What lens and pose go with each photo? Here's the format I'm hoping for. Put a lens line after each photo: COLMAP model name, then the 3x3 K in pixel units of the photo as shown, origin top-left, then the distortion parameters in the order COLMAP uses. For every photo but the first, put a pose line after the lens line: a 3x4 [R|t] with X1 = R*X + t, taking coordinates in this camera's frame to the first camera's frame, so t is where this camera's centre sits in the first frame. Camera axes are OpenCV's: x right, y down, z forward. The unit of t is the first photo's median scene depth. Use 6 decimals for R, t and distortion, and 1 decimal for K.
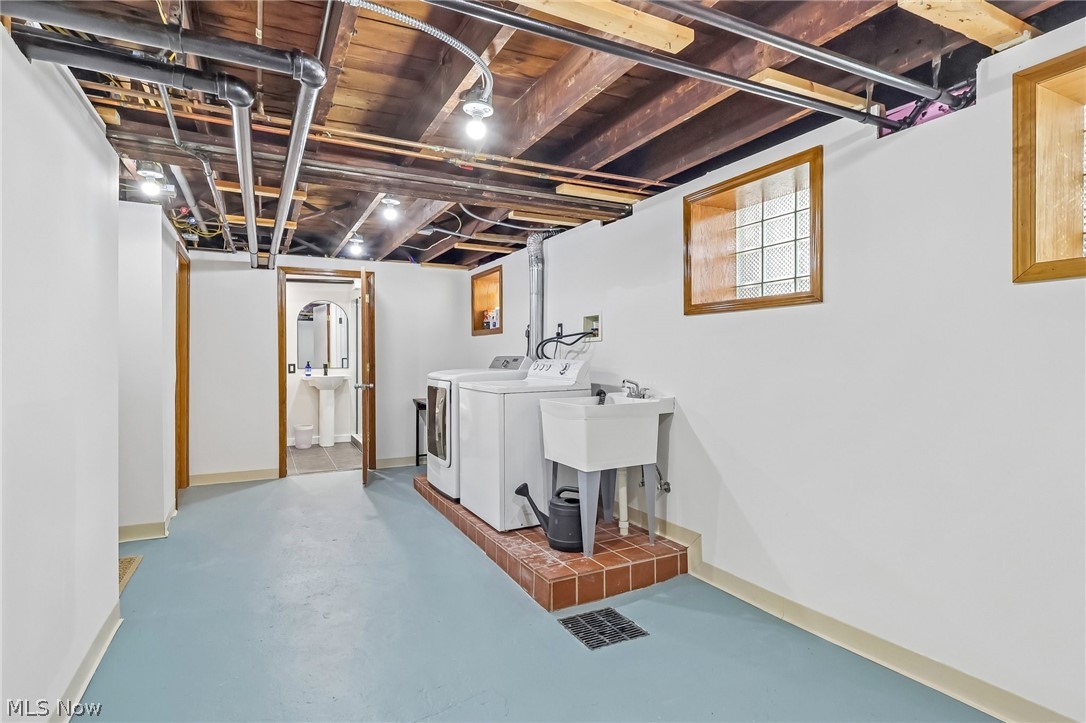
lens RADIAL K [[519.7, 0, 542.6], [0, 519.7, 357.9], [0, 0, 1]] dist [-0.001640, 0.000511]
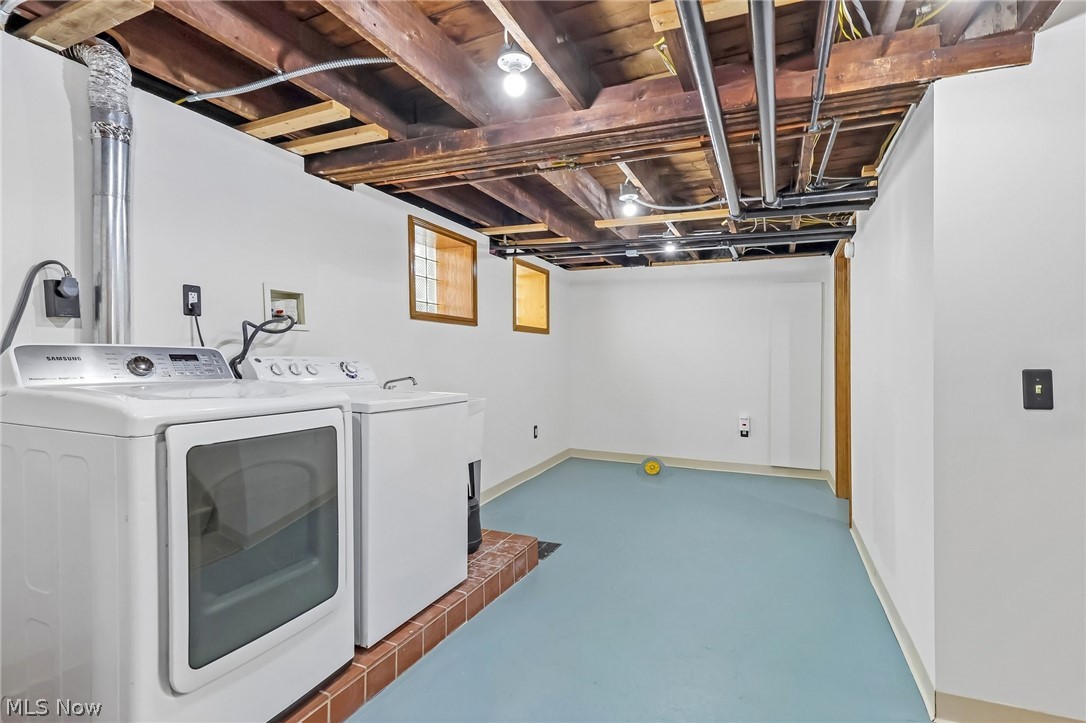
lens RADIAL K [[519.7, 0, 542.6], [0, 519.7, 357.9], [0, 0, 1]] dist [-0.001640, 0.000511]
pose [[-0.601284, 0.002206, 0.799032, -0.865473], [0.004287, 0.999991, 0.000465, 0.006021], [-0.799024, 0.003705, -0.601288, 1.542698]]
